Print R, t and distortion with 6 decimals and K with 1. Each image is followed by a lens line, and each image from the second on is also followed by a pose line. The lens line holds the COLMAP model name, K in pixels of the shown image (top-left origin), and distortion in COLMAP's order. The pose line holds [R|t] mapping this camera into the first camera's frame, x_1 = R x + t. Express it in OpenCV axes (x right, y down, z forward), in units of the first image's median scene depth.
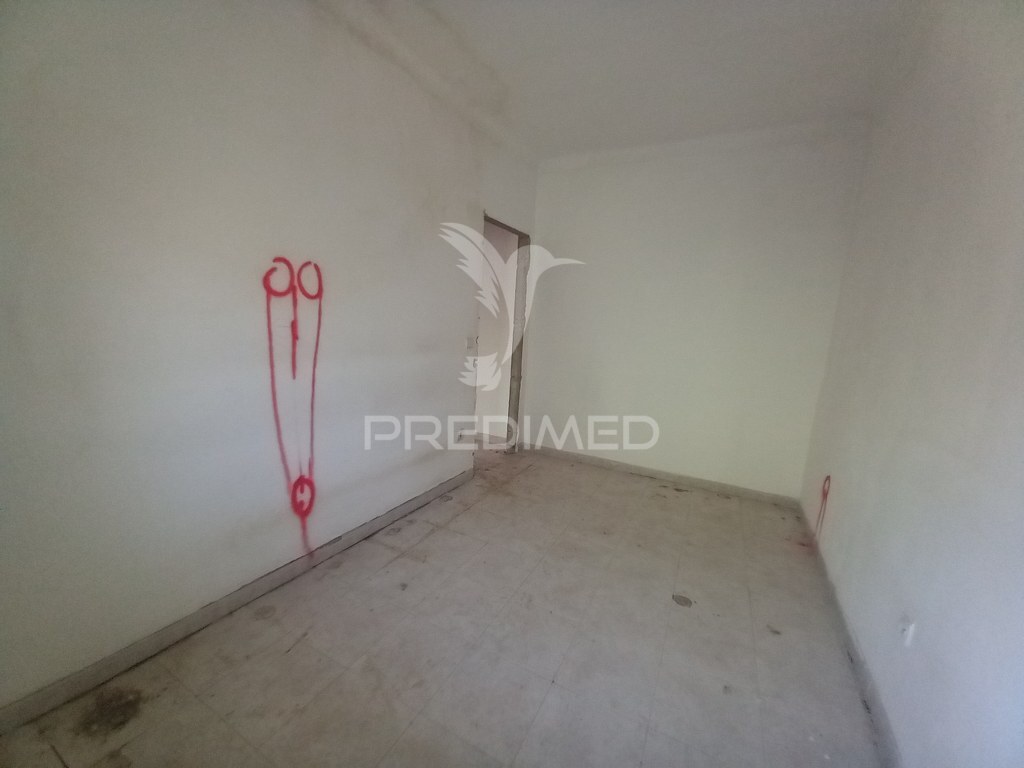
lens RADIAL K [[406.6, 0, 508.0], [0, 406.6, 393.5], [0, 0, 1]] dist [0.018227, -0.015763]
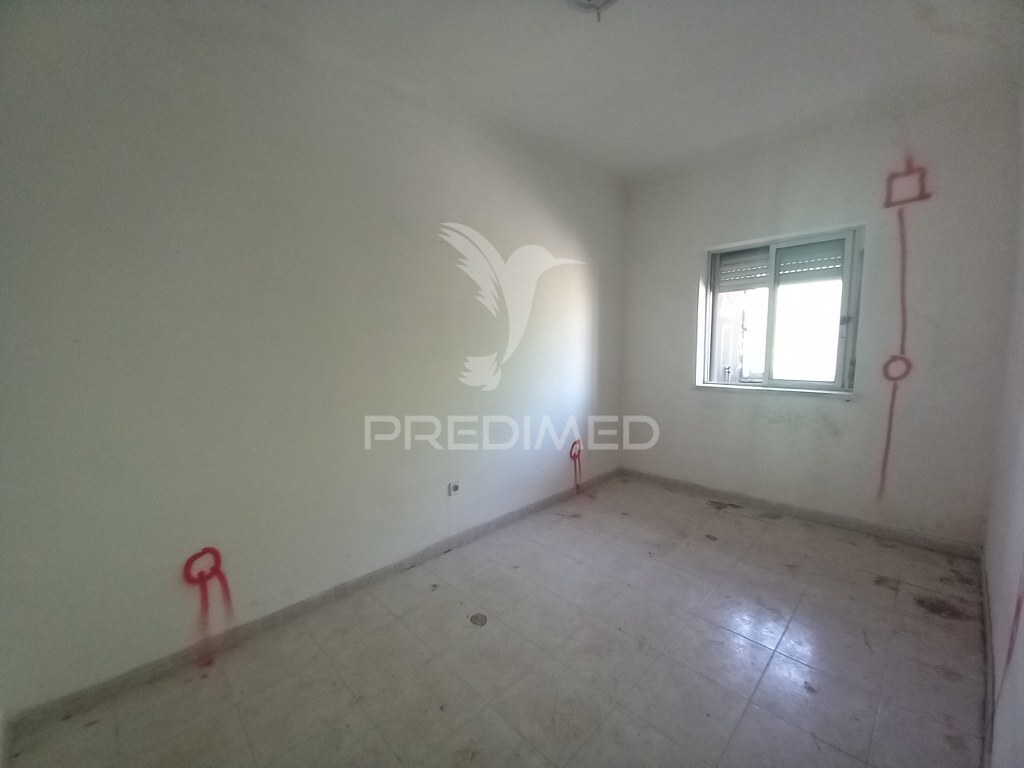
lens RADIAL K [[406.6, 0, 508.0], [0, 406.6, 393.5], [0, 0, 1]] dist [0.018227, -0.015763]
pose [[-0.947441, -0.068131, 0.312593, 0.098866], [0.034955, 0.949169, 0.312820, -0.377695], [-0.318016, 0.307305, -0.896900, 1.972244]]
